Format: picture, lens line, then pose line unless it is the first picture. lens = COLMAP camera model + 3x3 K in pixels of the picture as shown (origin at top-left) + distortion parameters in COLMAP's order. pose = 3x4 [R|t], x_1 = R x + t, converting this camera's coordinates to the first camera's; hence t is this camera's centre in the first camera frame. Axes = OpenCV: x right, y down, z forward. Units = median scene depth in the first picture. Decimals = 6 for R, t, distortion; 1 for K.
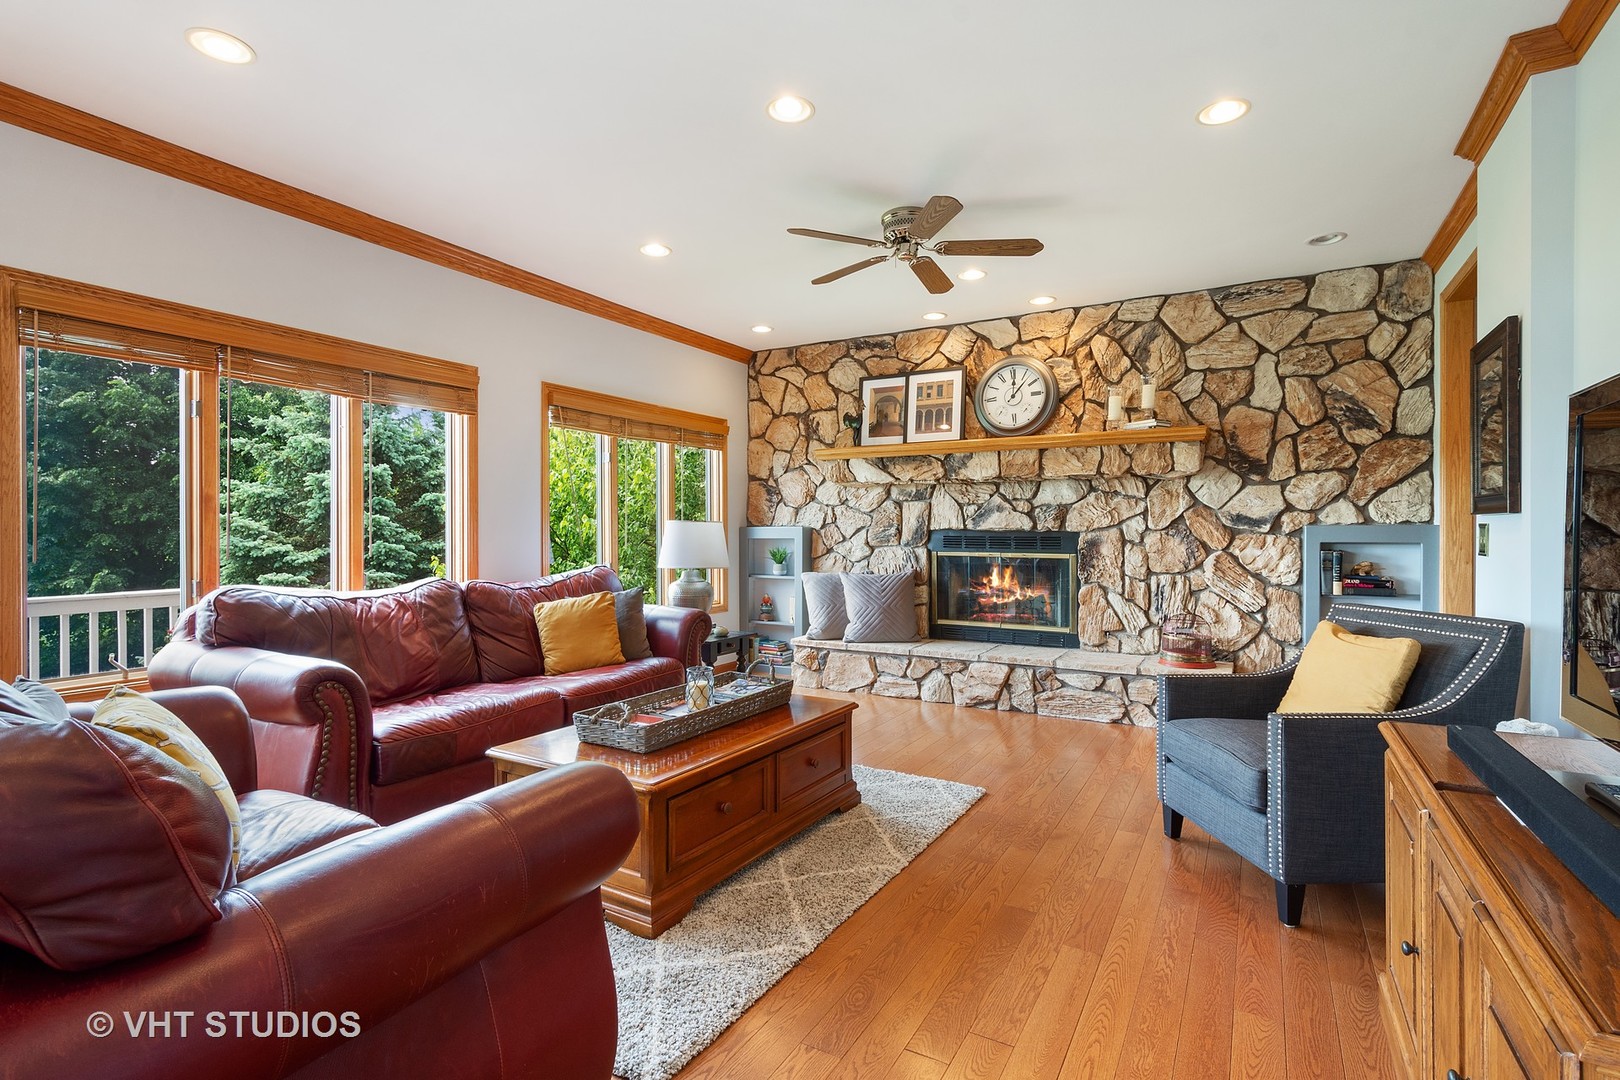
lens RADIAL K [[759.4, 0, 808.8], [0, 759.4, 530.8], [0, 0, 1]] dist [-0.005946, -0.001550]
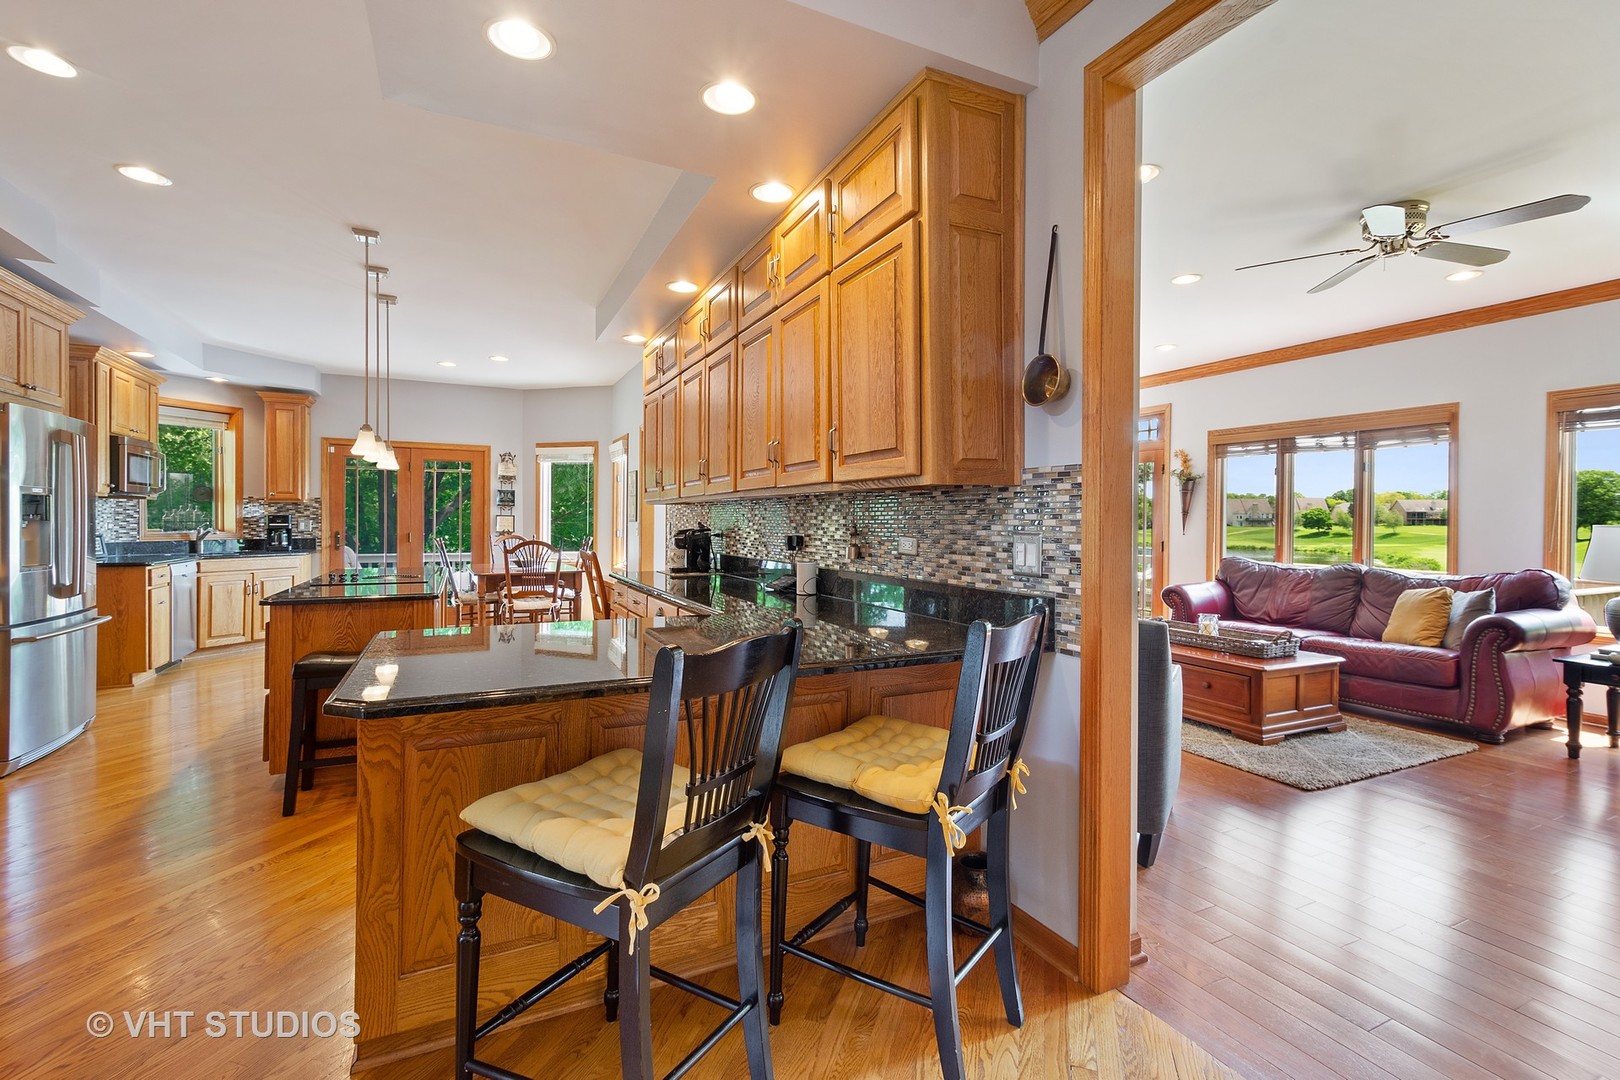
lens RADIAL K [[731.1, 0, 815.9], [0, 731.1, 530.6], [0, 0, 1]] dist [0.009052, -0.003200]
pose [[-0.551051, 0.007986, -0.834434, 1.623755], [-0.007876, 0.999860, 0.014771, -0.020348], [0.834435, 0.014712, -0.550911, 1.119998]]
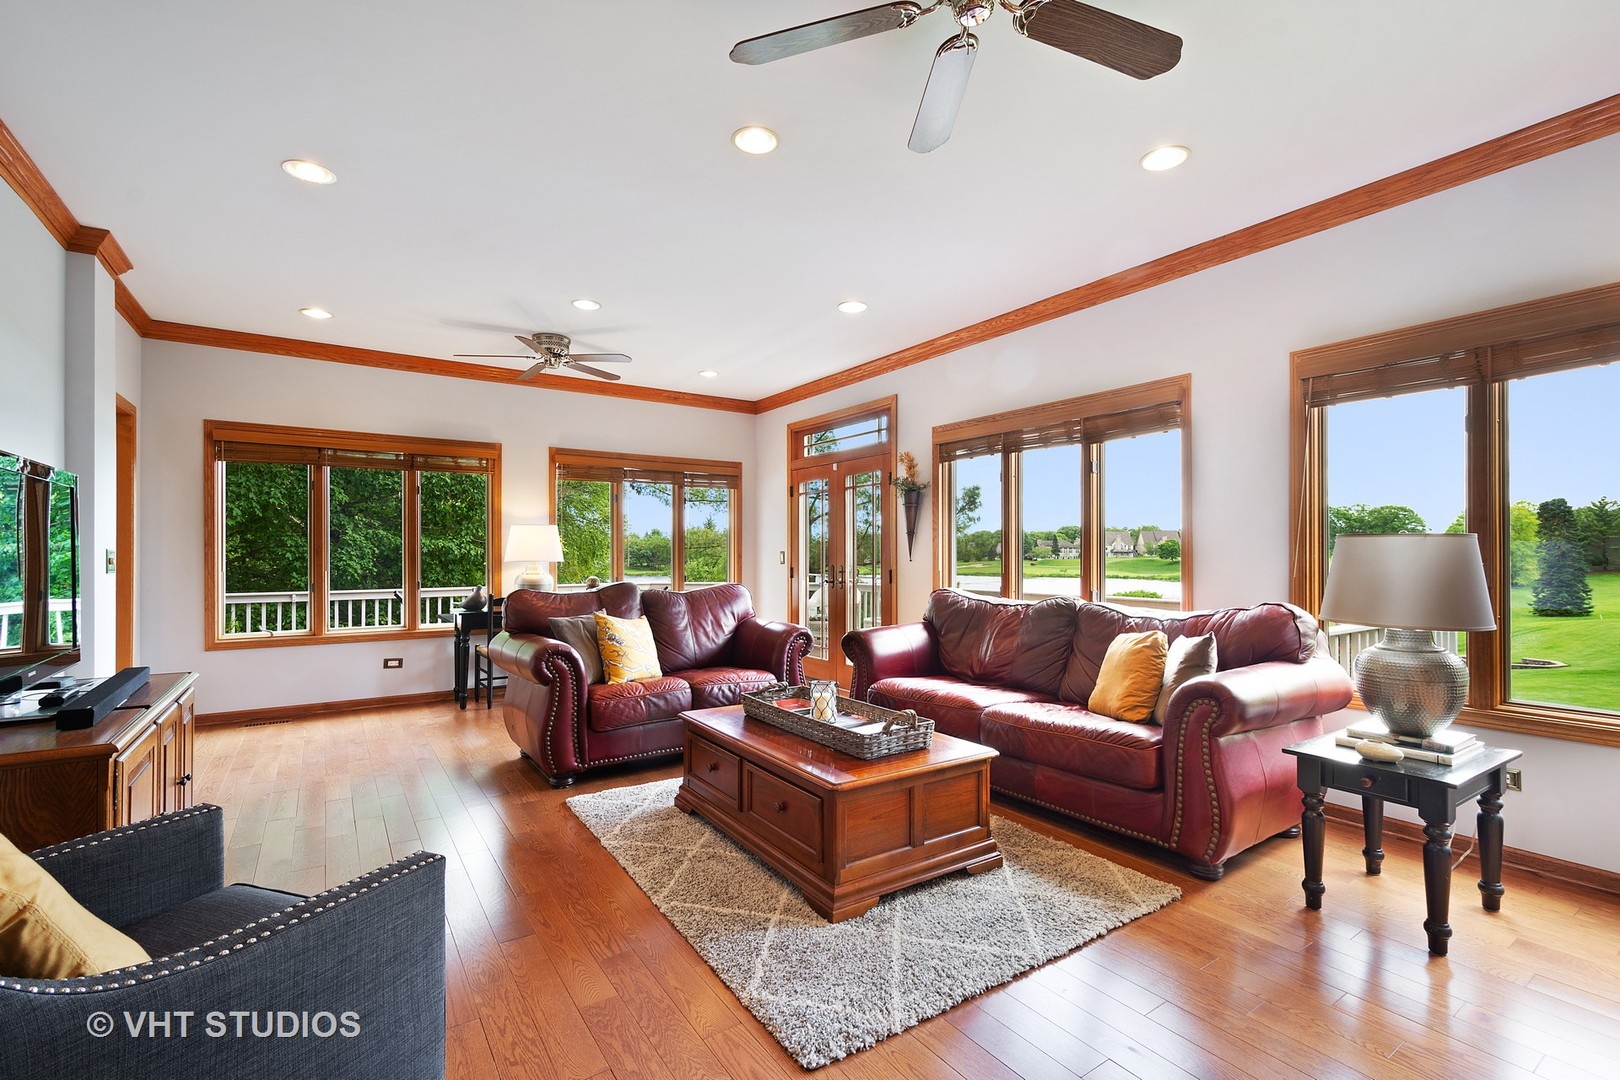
lens RADIAL K [[731.1, 0, 819.2], [0, 731.1, 554.1], [0, 0, 1]] dist [0.009052, -0.003200]
pose [[-0.422699, -0.000175, -0.906270, 0.763856], [-0.000823, 1.000000, 0.000190, 0.000346], [0.906270, 0.000826, -0.422699, 1.376568]]
